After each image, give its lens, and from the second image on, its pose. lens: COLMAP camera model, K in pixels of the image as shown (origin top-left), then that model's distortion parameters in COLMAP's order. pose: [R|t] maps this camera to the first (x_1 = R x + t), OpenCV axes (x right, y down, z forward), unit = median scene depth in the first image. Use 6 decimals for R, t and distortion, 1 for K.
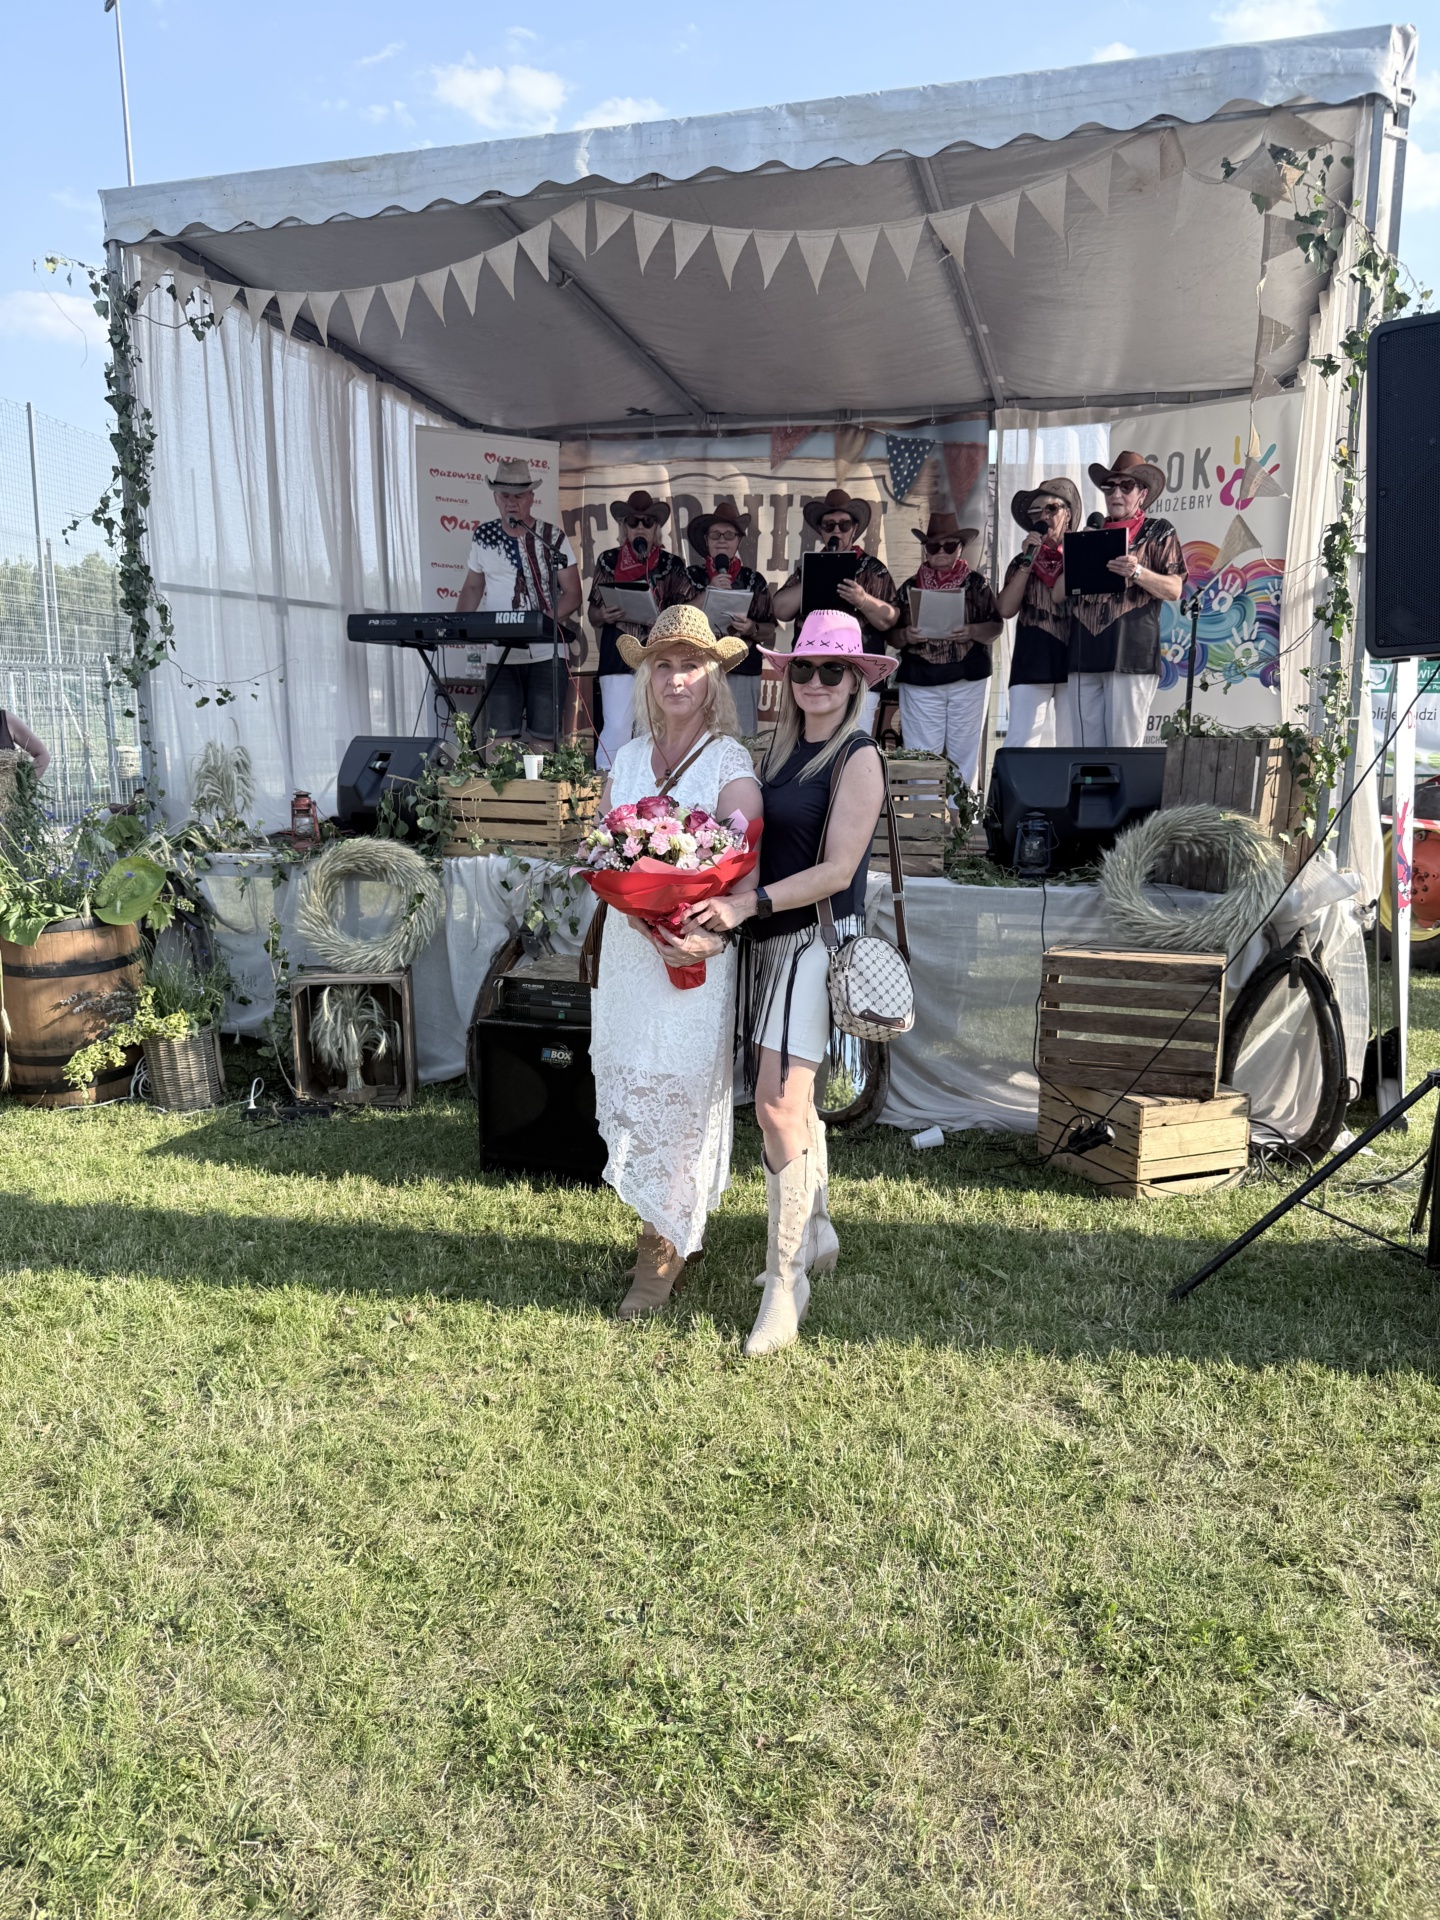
lens RADIAL K [[1424.2, 0, 719.1], [0, 1424.2, 963.6], [0, 0, 1]] dist [0.044026, -0.052451]
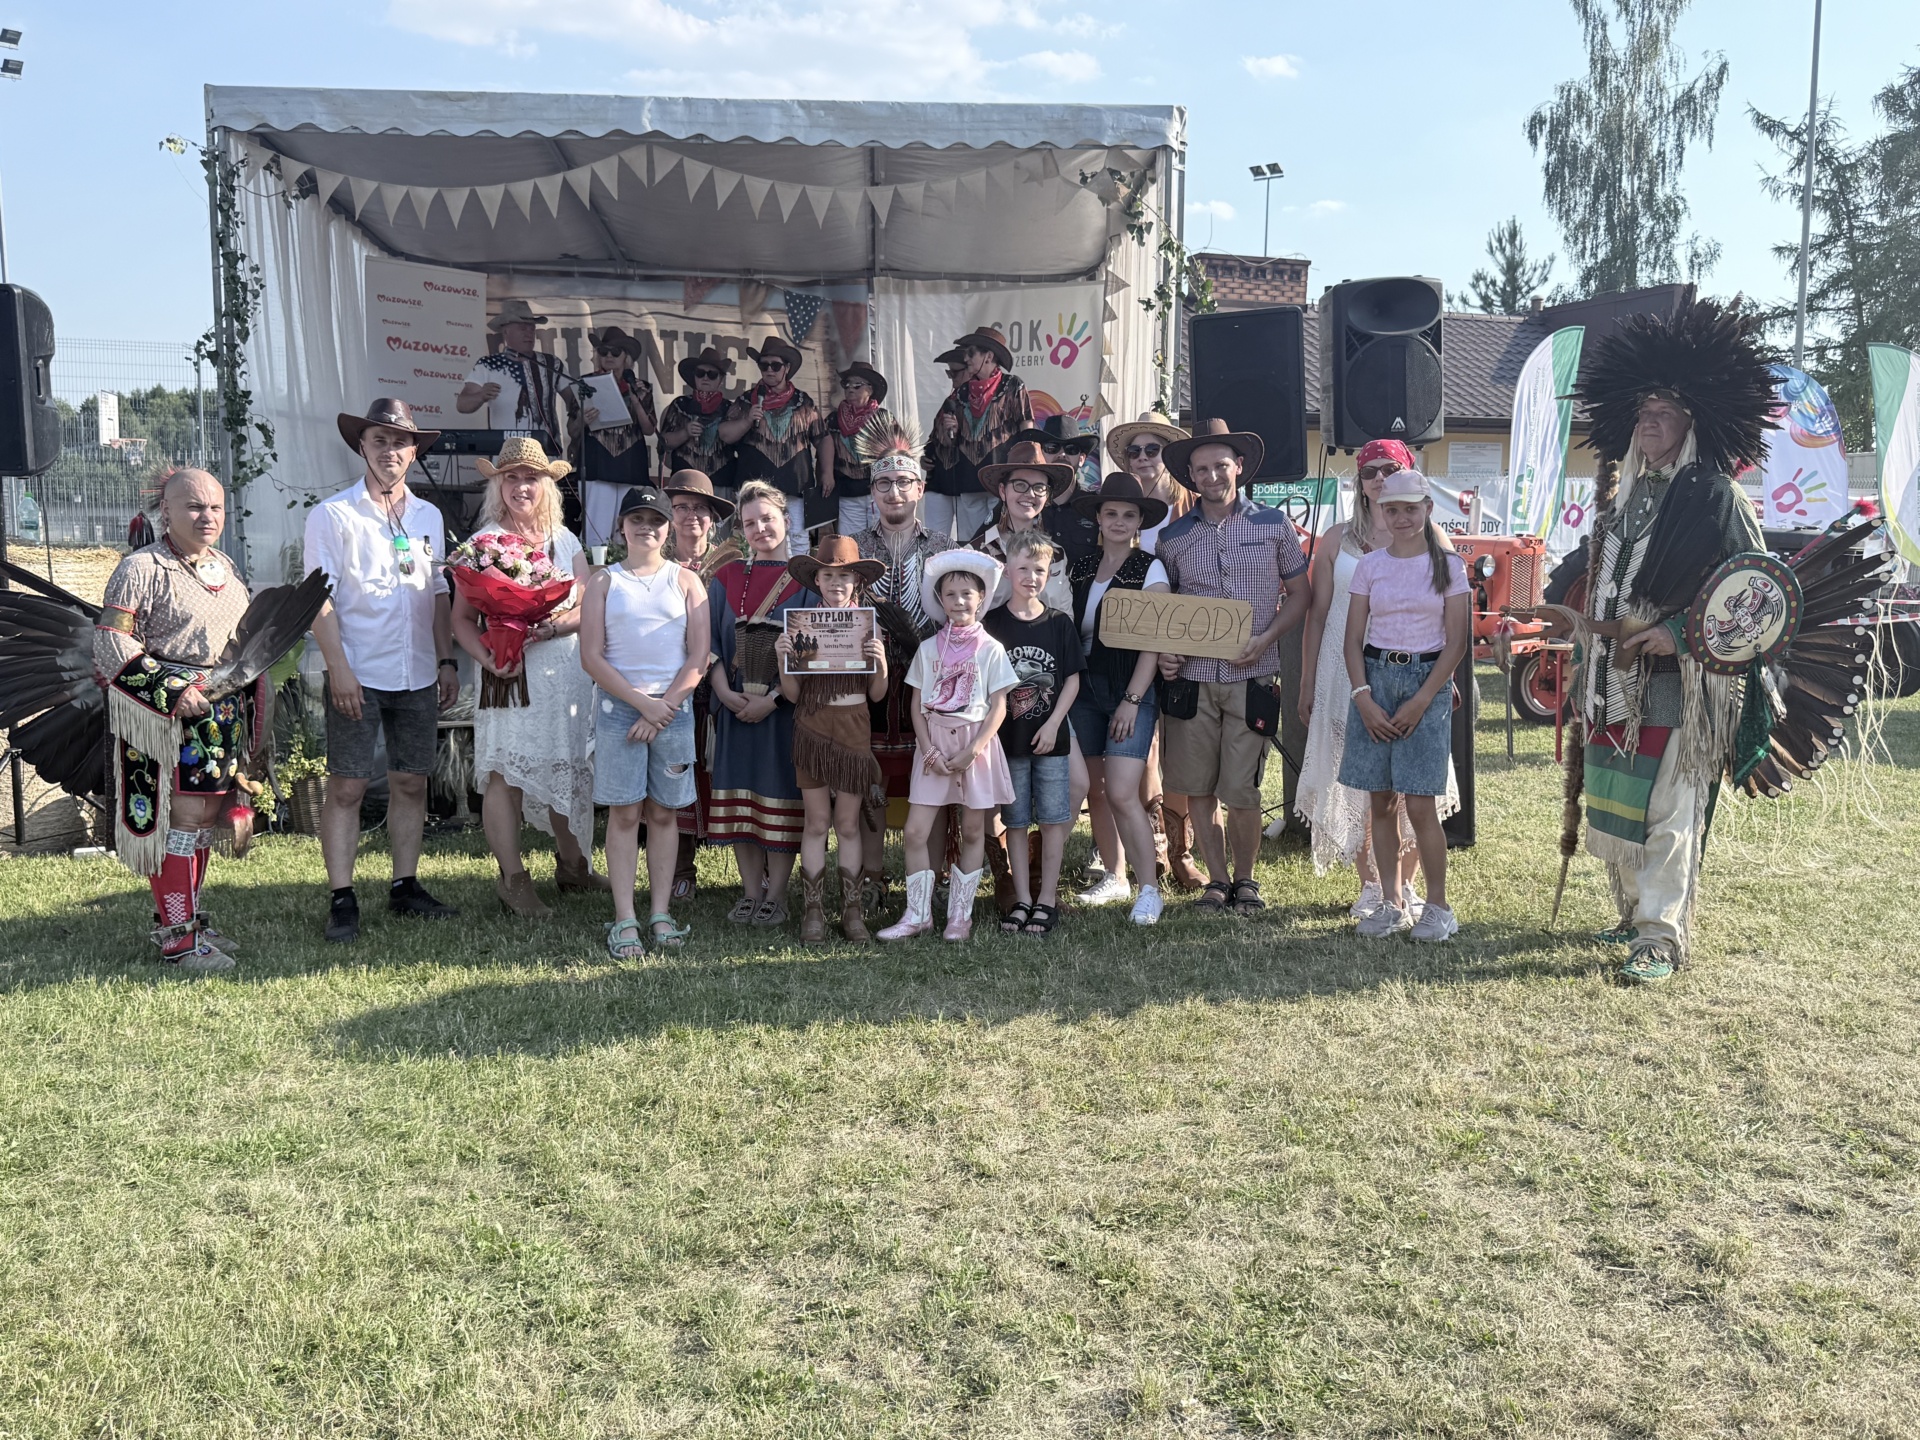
lens RADIAL K [[1796.4, 0, 1014.7], [0, 1796.4, 771.2], [0, 0, 1]] dist [0.027768, 0.000000]
pose [[0.927558, -0.048392, 0.370532, -0.379212], [0.062688, 0.997678, -0.026630, 0.118787], [-0.368383, 0.047928, 0.928438, -0.617704]]
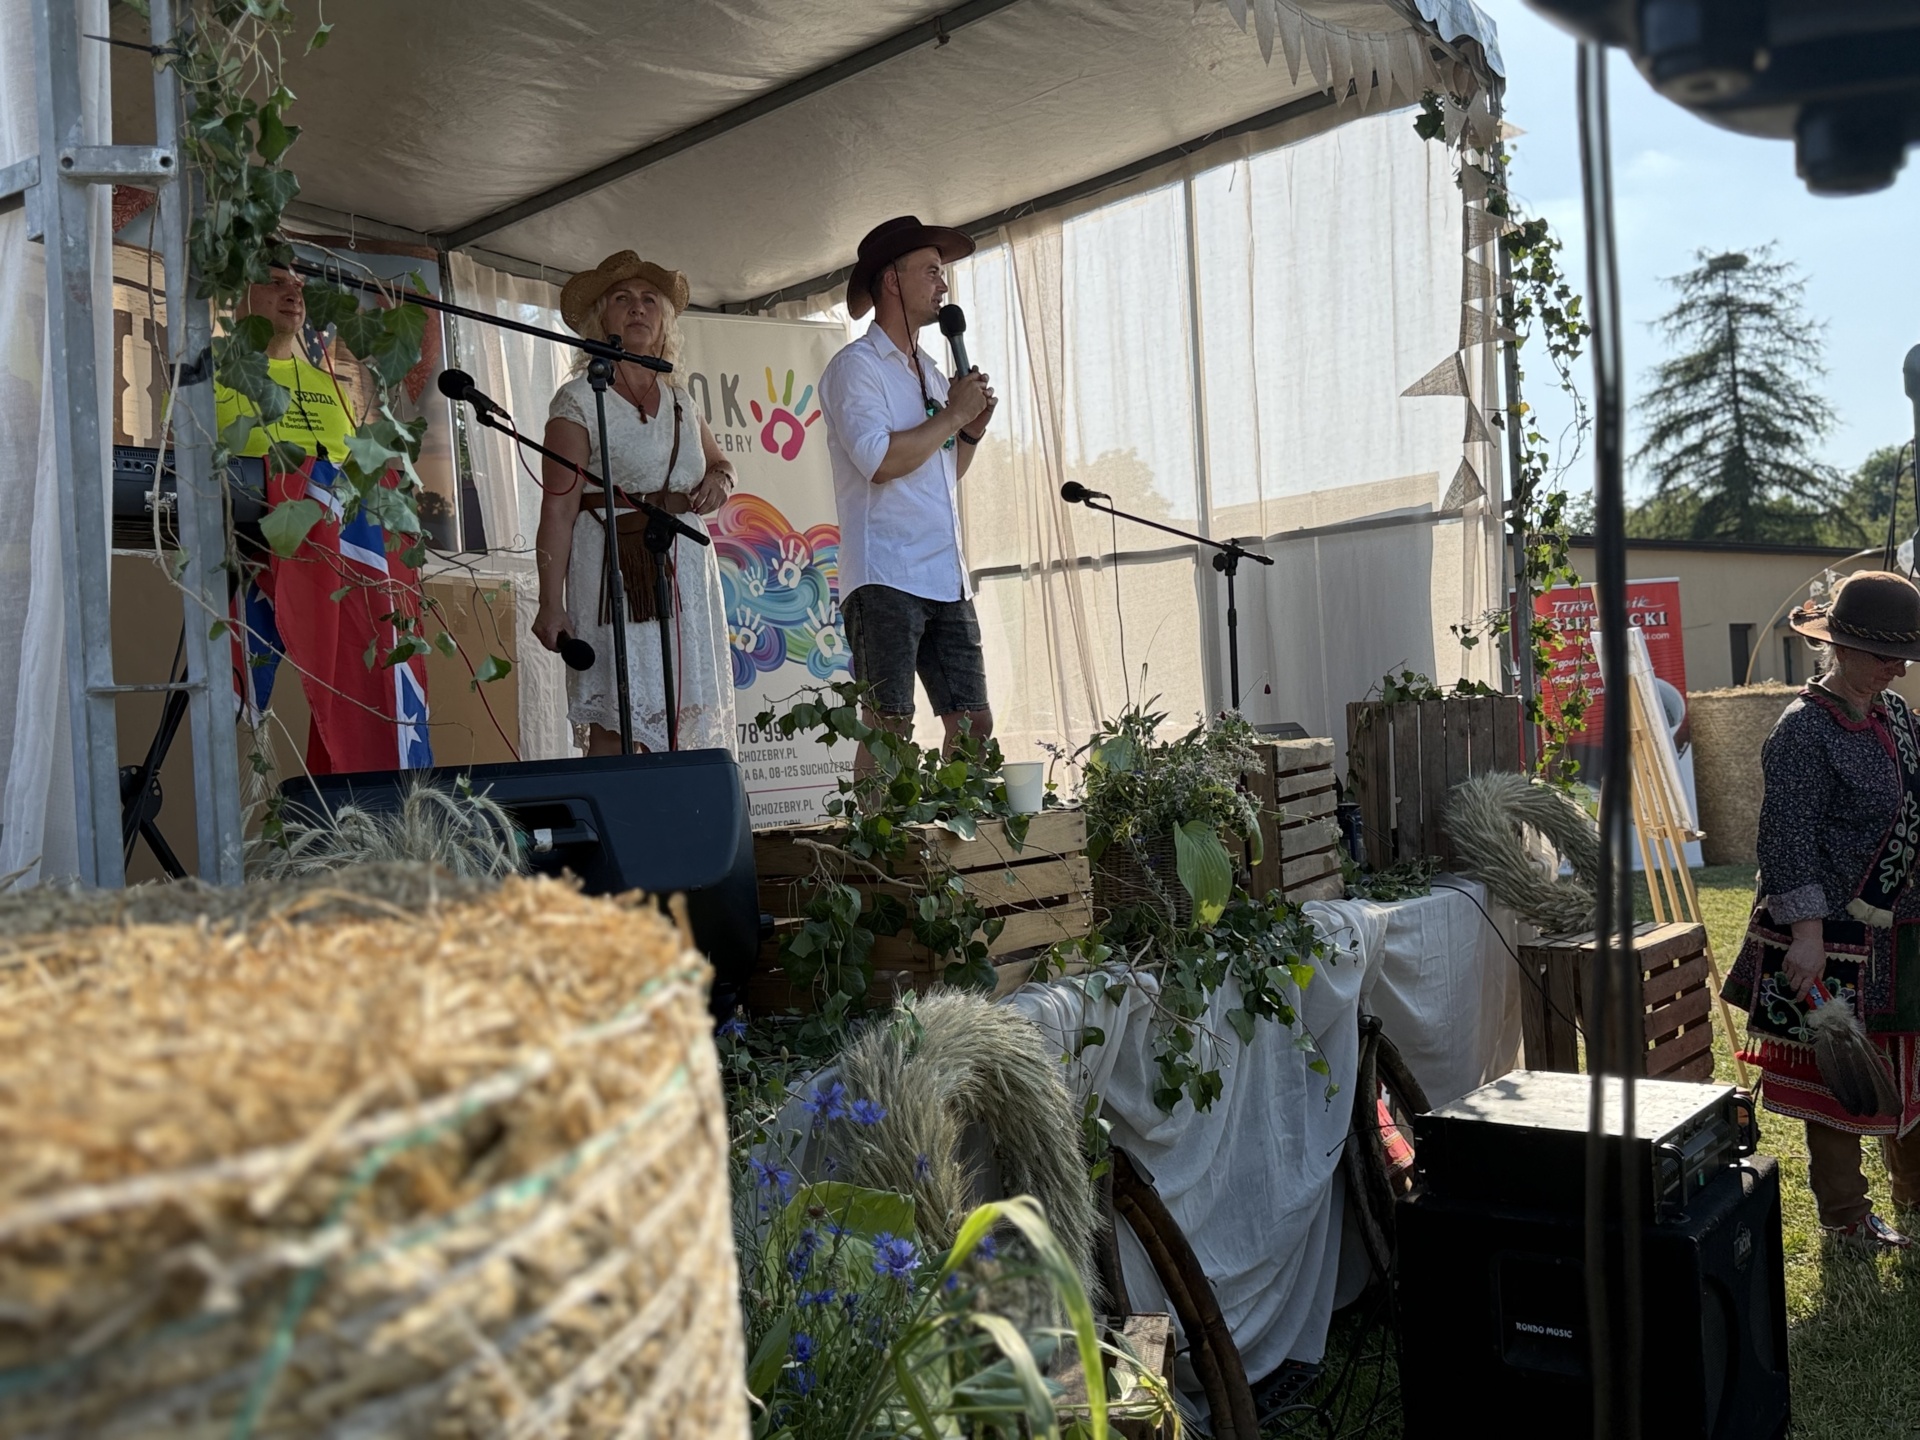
lens RADIAL K [[1877.0, 0, 897.5], [0, 1877.0, 755.1], [0, 0, 1]] dist [0.035620, 0.000000]
pose [[0.272840, -0.024866, 0.961738, -0.715195], [0.224975, 0.973598, -0.038652, -0.129492], [-0.935385, 0.226913, 0.271230, 0.839307]]
